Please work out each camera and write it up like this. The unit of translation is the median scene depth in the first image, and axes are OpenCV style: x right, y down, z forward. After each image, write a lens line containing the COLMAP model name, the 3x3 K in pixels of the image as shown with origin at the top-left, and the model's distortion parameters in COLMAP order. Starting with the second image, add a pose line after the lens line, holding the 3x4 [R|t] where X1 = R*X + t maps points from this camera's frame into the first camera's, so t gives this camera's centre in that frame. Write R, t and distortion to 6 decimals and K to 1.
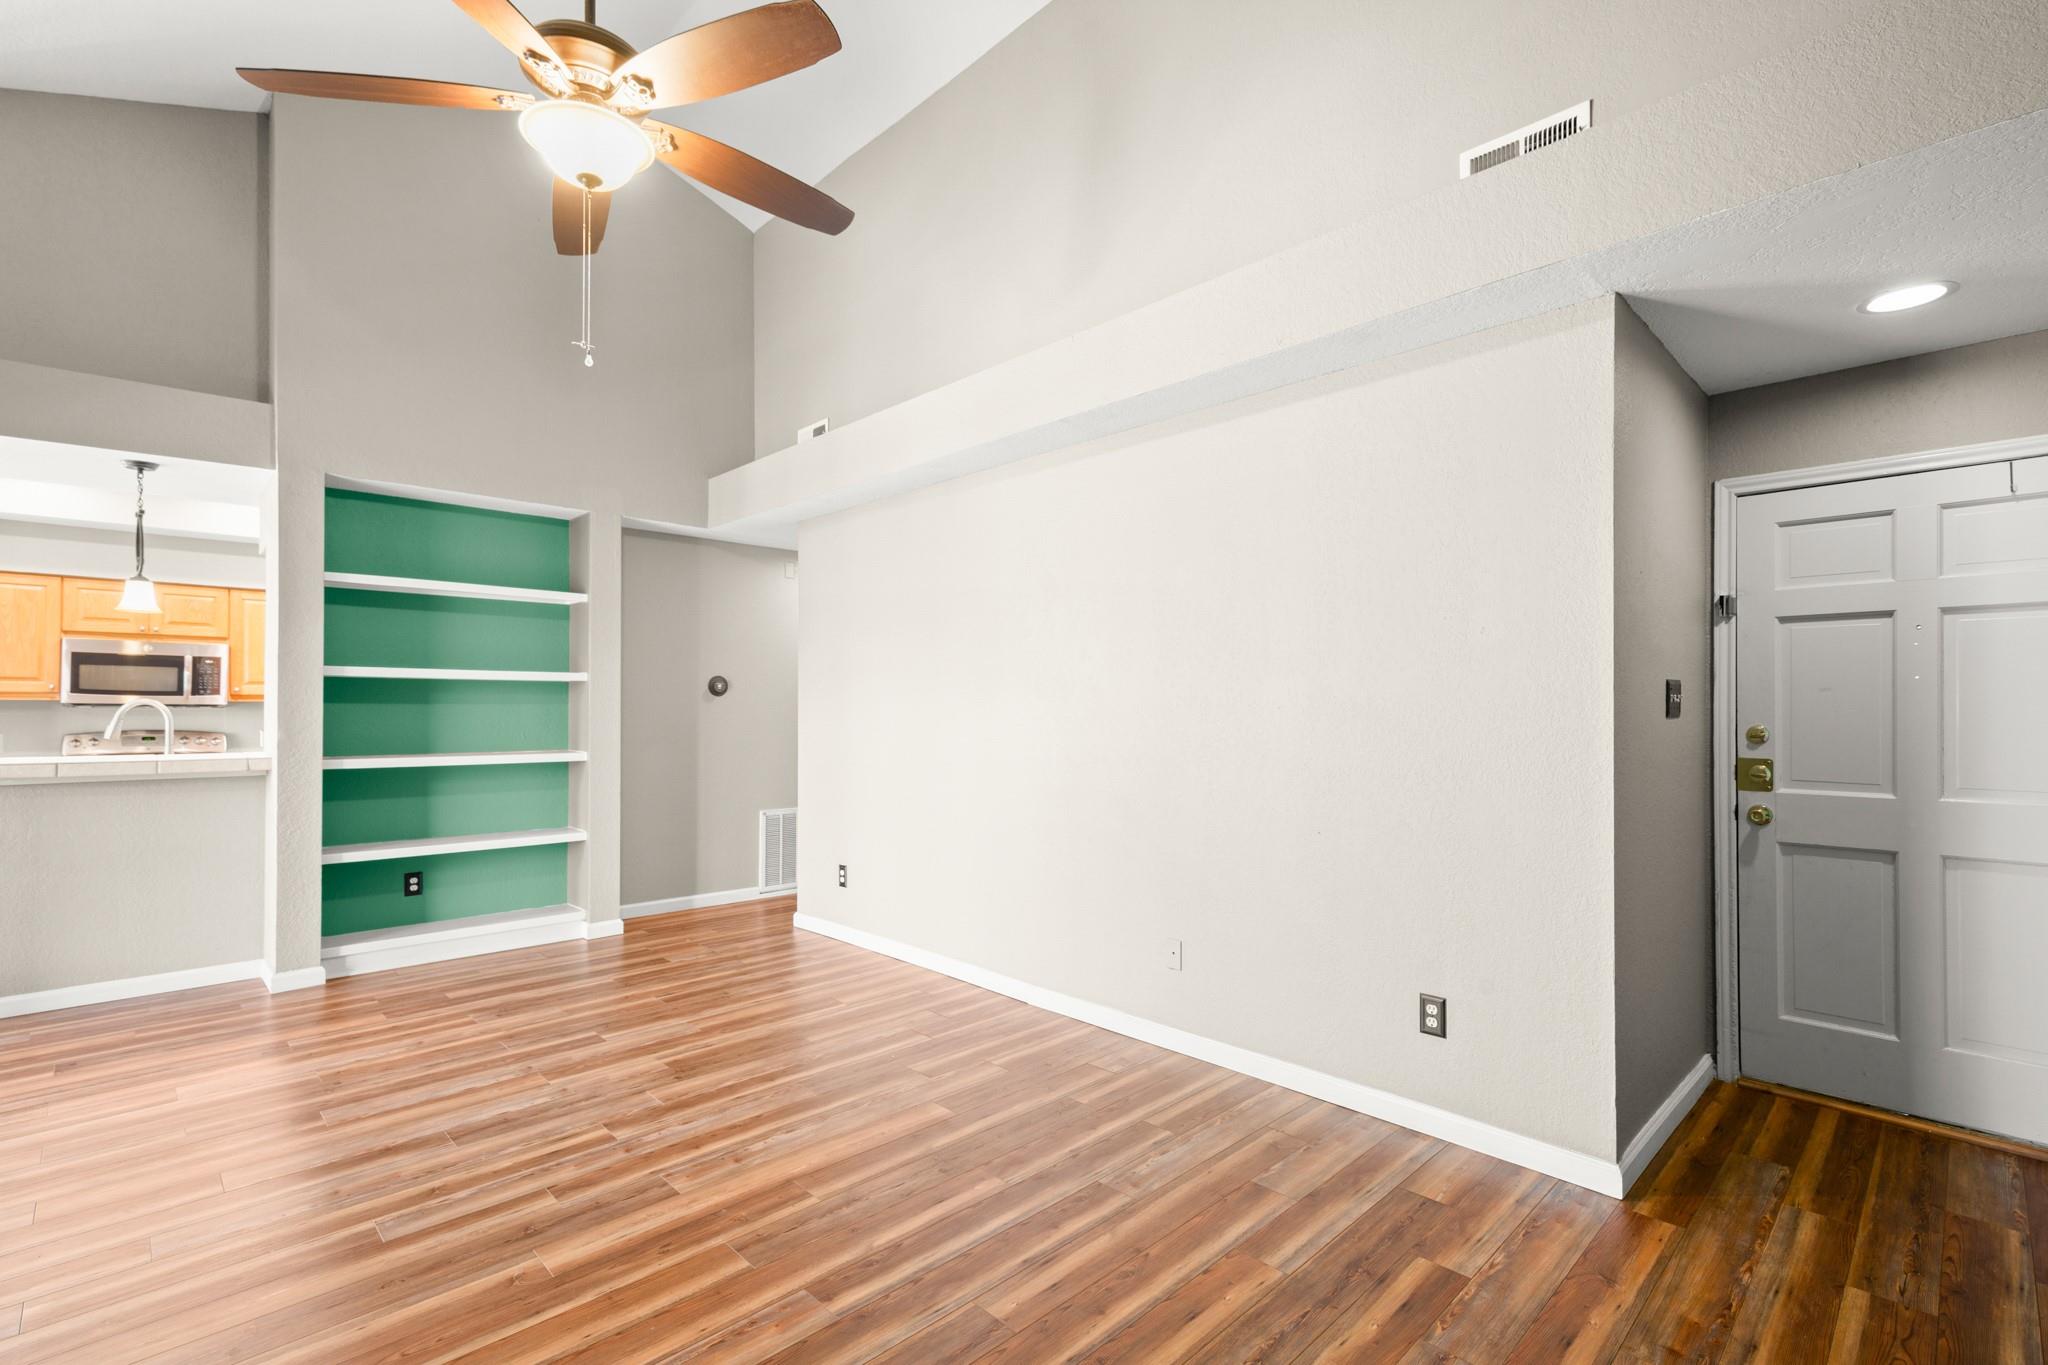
lens RADIAL K [[937.6, 0, 1033.6], [0, 937.6, 704.8], [0, 0, 1]] dist [0.014650, -0.001051]
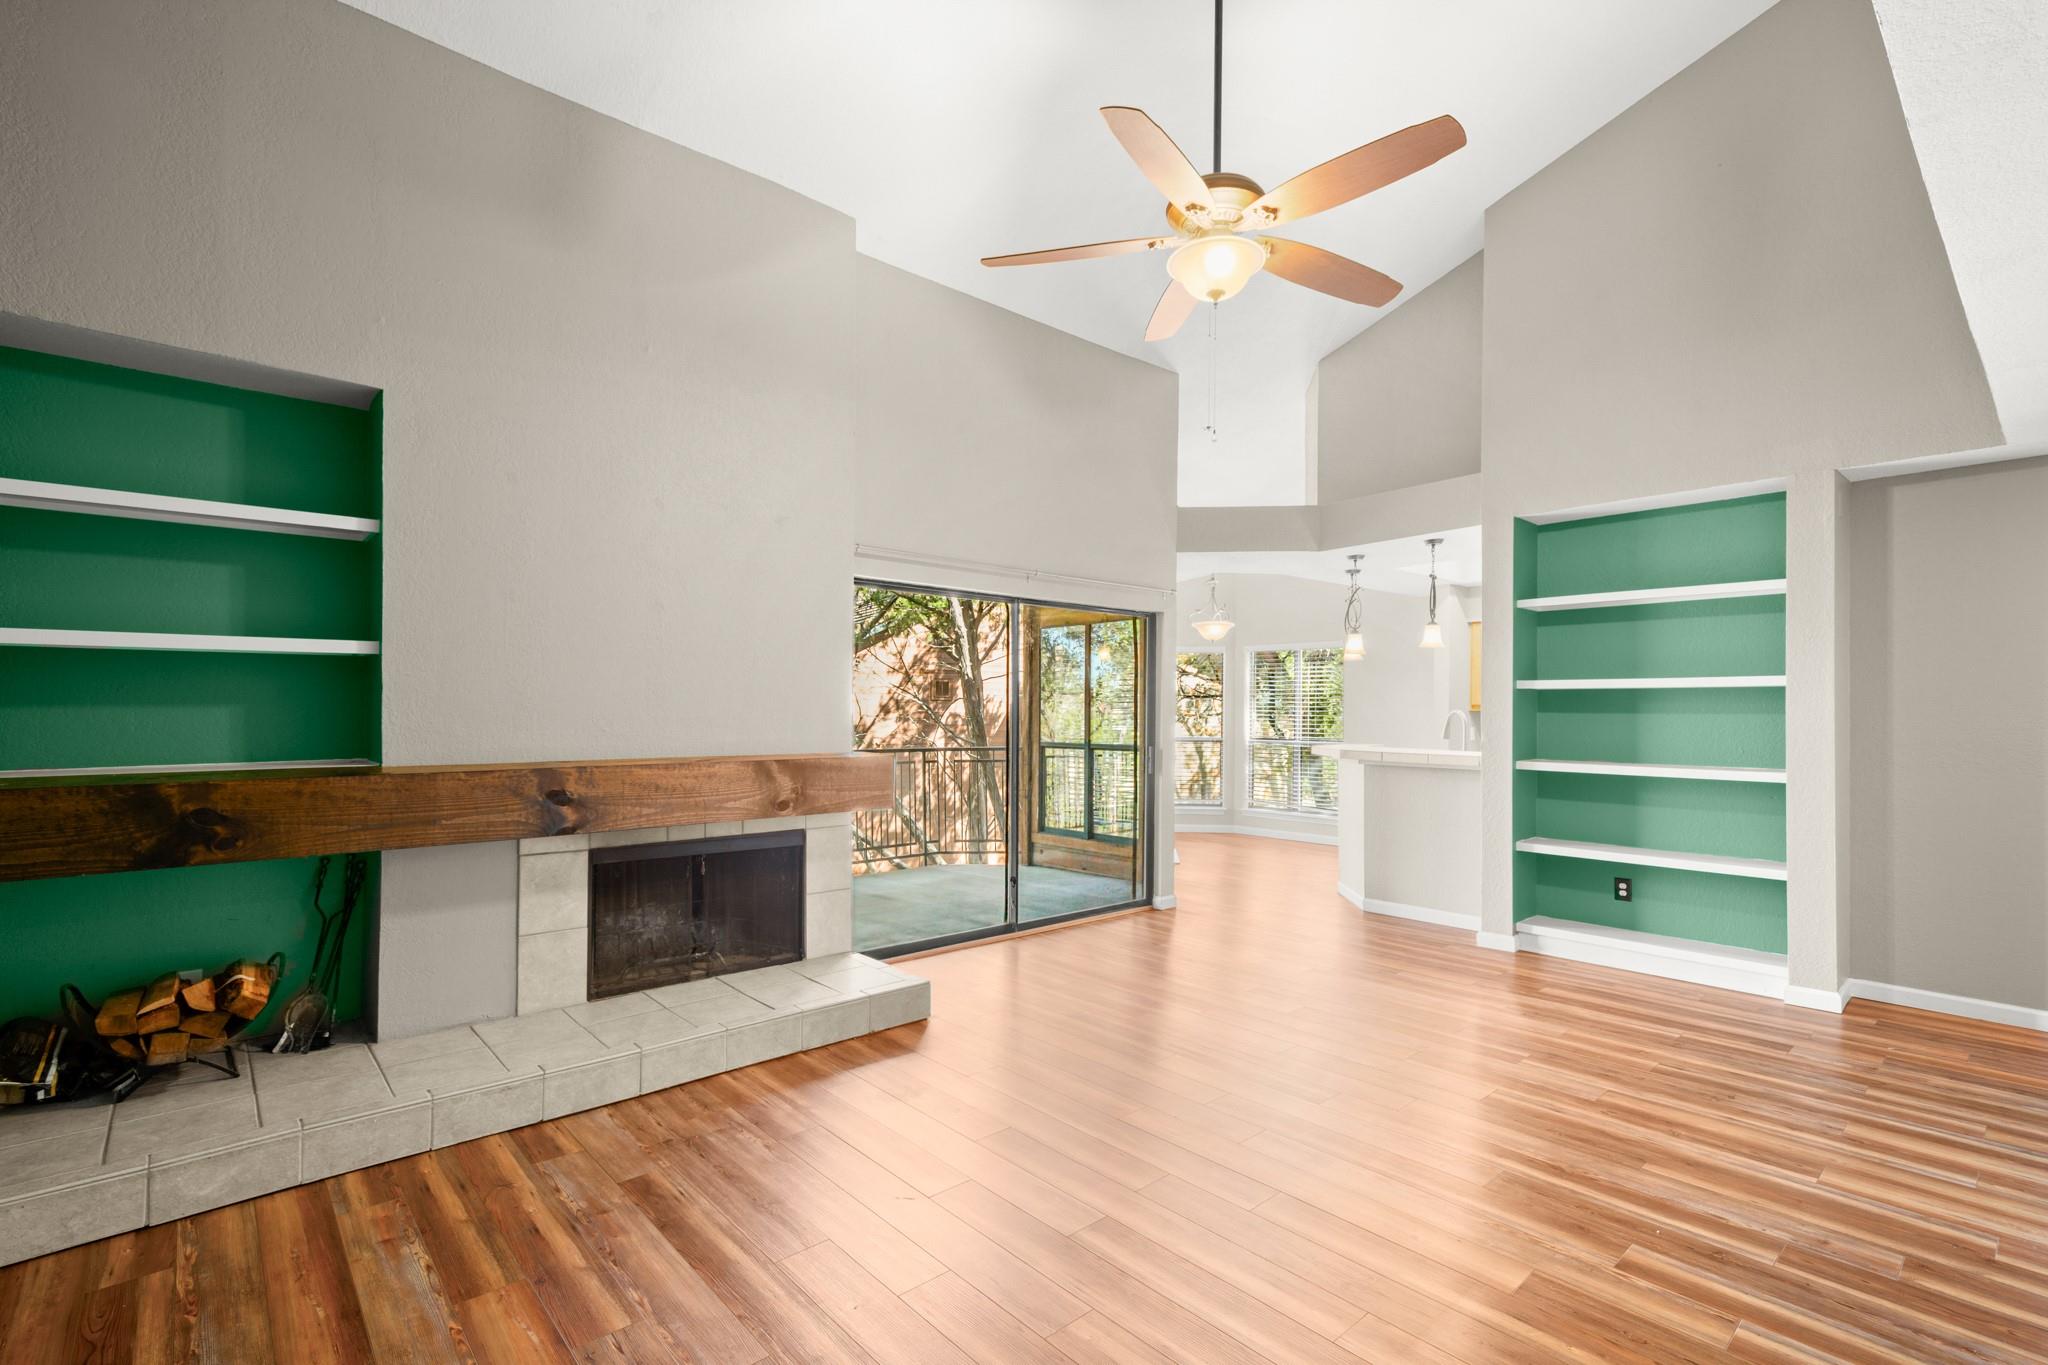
lens RADIAL K [[937.6, 0, 1049.1], [0, 937.6, 706.3], [0, 0, 1]] dist [0.014650, -0.001051]
pose [[-0.035316, -0.008884, -0.999337, 0.424826], [-0.003137, 0.999957, -0.008779, 0.002500], [0.999371, 0.002825, -0.035342, 0.452097]]
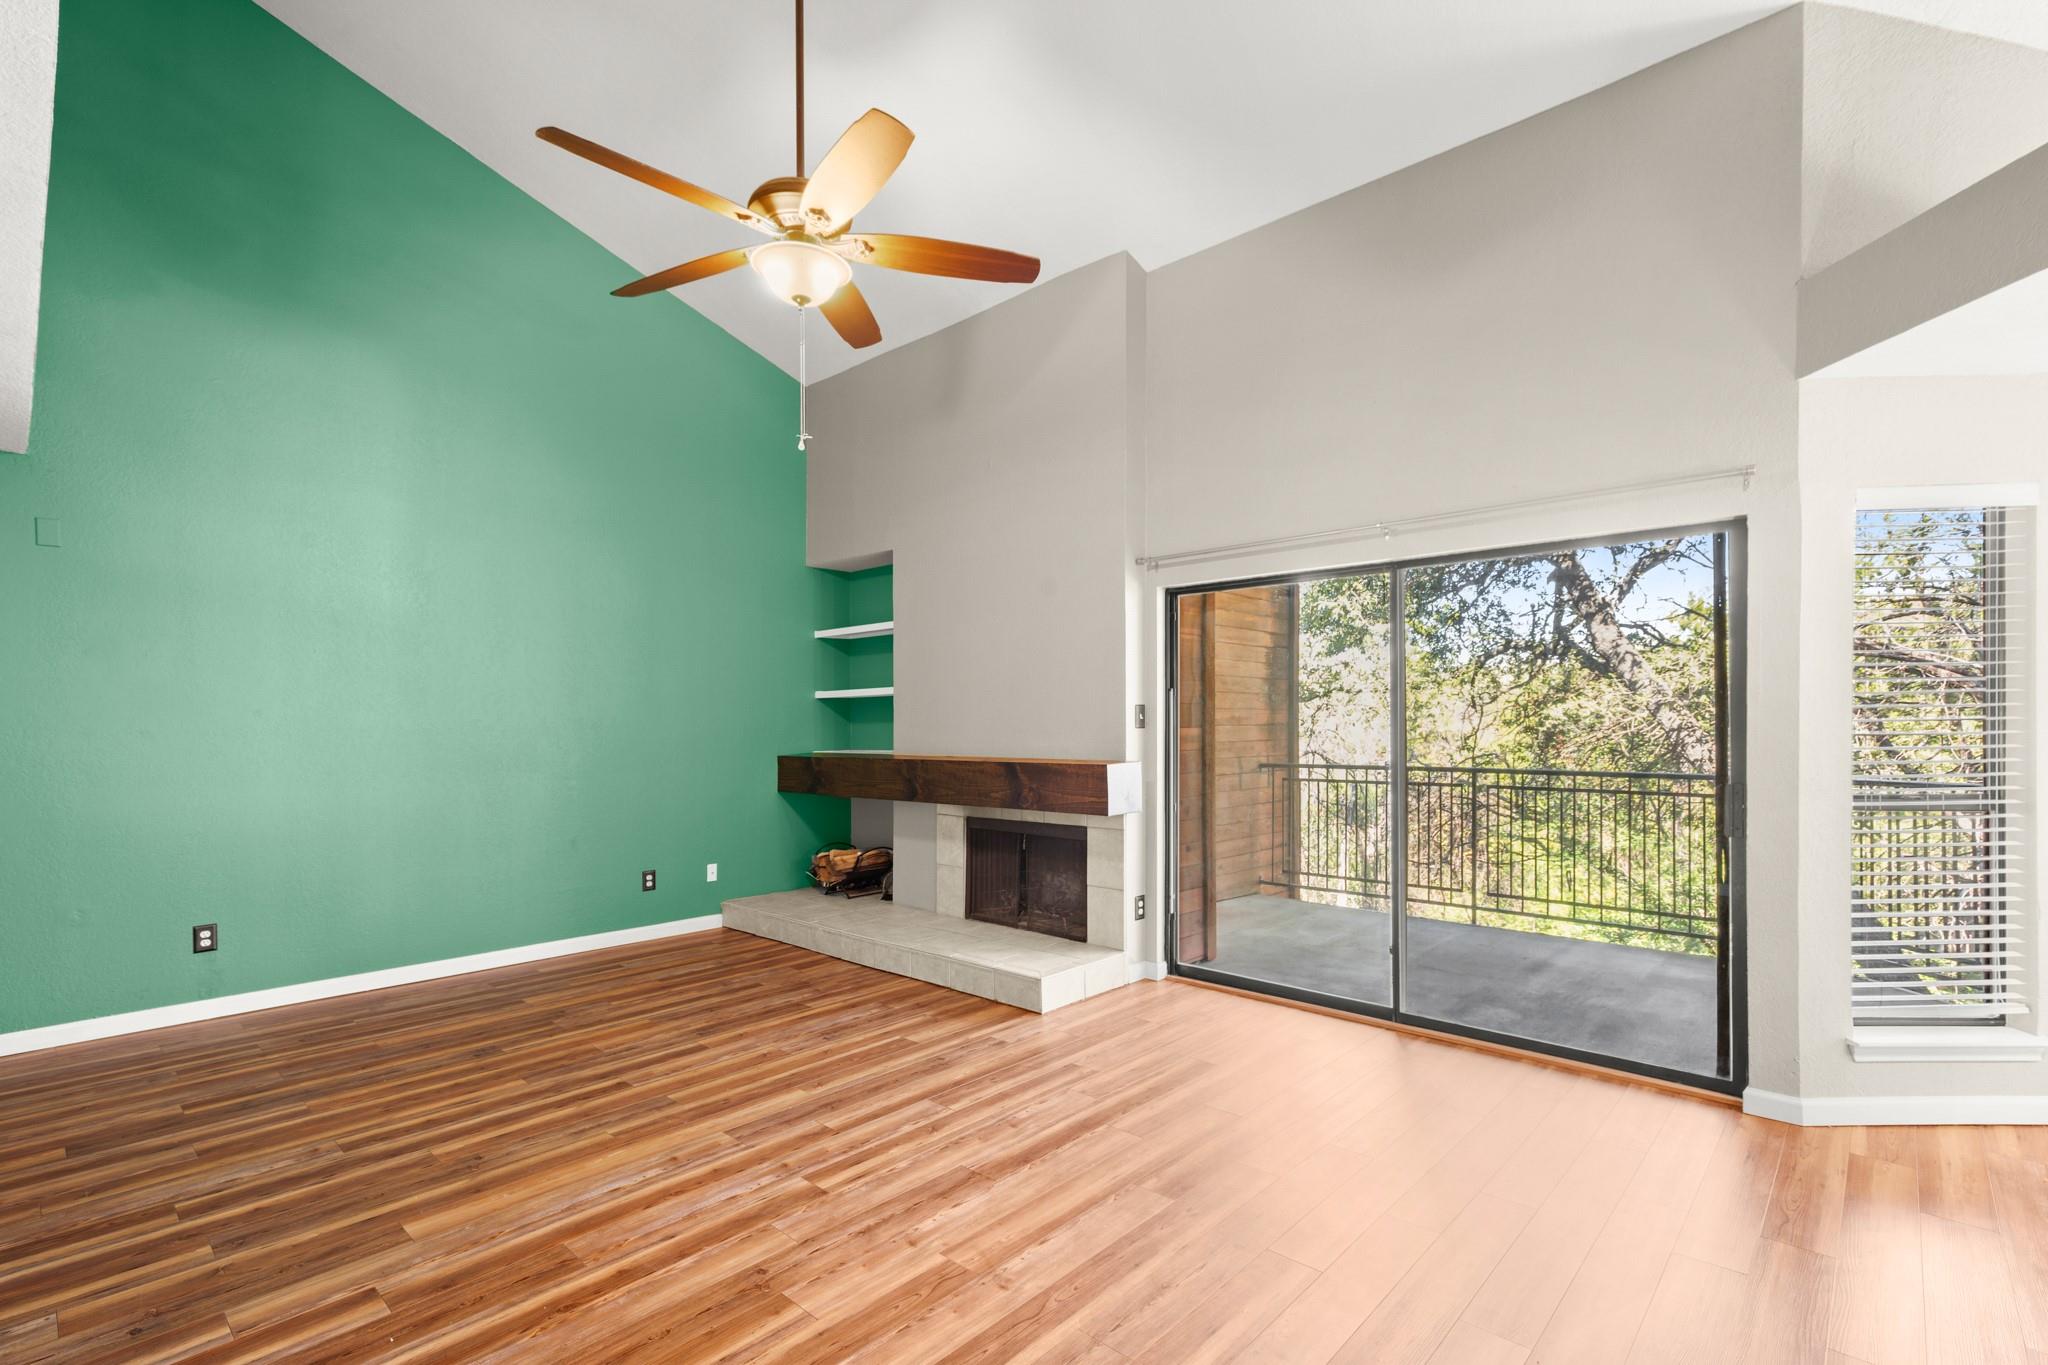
lens RADIAL K [[937.6, 0, 1026.8], [0, 937.6, 710.1], [0, 0, 1]] dist [0.014650, -0.001051]
pose [[-0.998921, 0.005373, -0.046123, -0.393032], [0.006190, 0.999826, -0.017590, 0.004610], [0.046020, -0.017857, -0.998781, 1.233953]]
